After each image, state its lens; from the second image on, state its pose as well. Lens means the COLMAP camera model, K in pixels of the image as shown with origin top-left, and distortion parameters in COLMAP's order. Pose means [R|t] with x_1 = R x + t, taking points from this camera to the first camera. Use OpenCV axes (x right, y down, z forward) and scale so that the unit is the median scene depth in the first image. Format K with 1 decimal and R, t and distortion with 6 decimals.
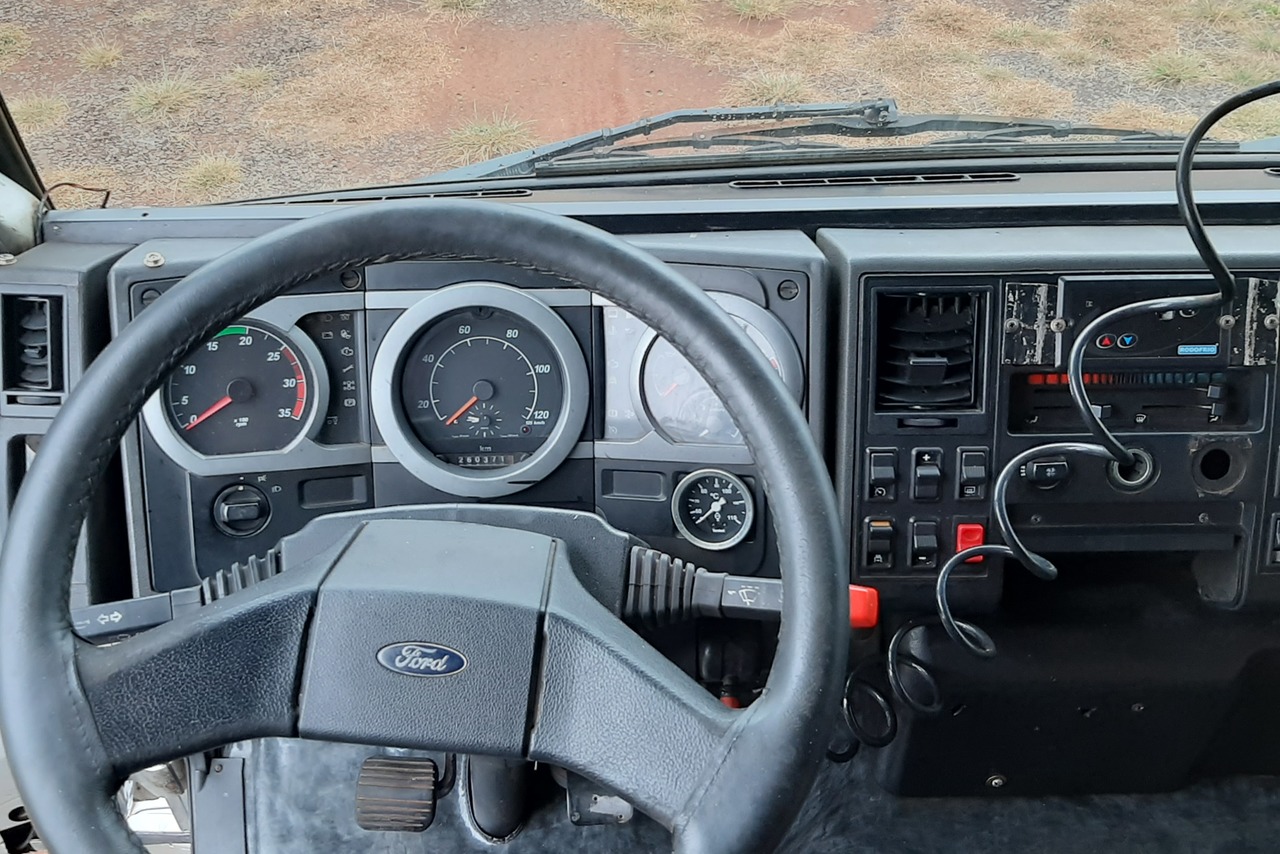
lens RADIAL K [[1307.2, 0, 635.4], [0, 1307.2, 421.4], [0, 0, 1]] dist [0.022371, -0.012925]
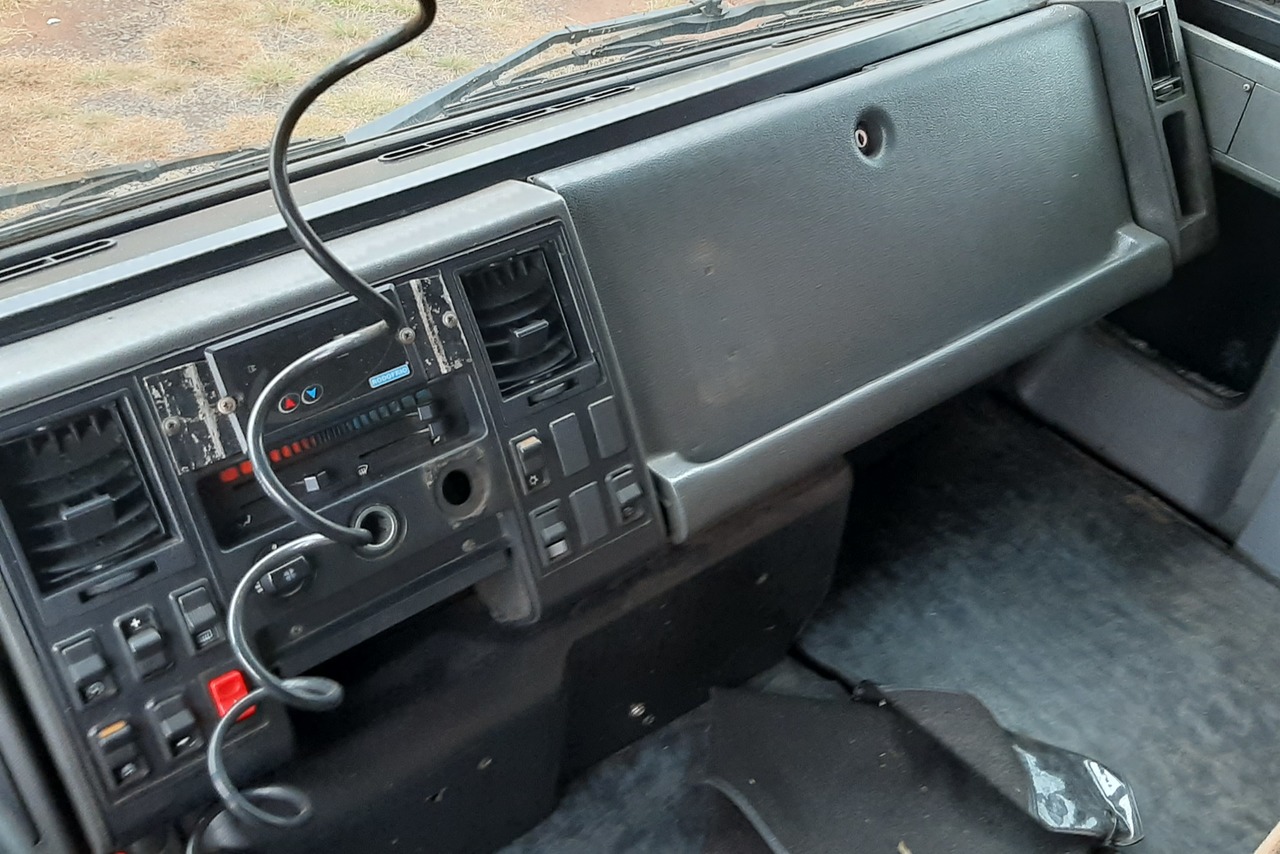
lens RADIAL K [[1307.2, 0, 635.4], [0, 1307.2, 421.4], [0, 0, 1]] dist [0.022371, -0.012925]
pose [[0.779740, -0.357441, 0.514045, 0.099941], [0.366693, 0.926190, 0.087800, -0.042456], [-0.507486, 0.120036, 0.853258, 0.184433]]
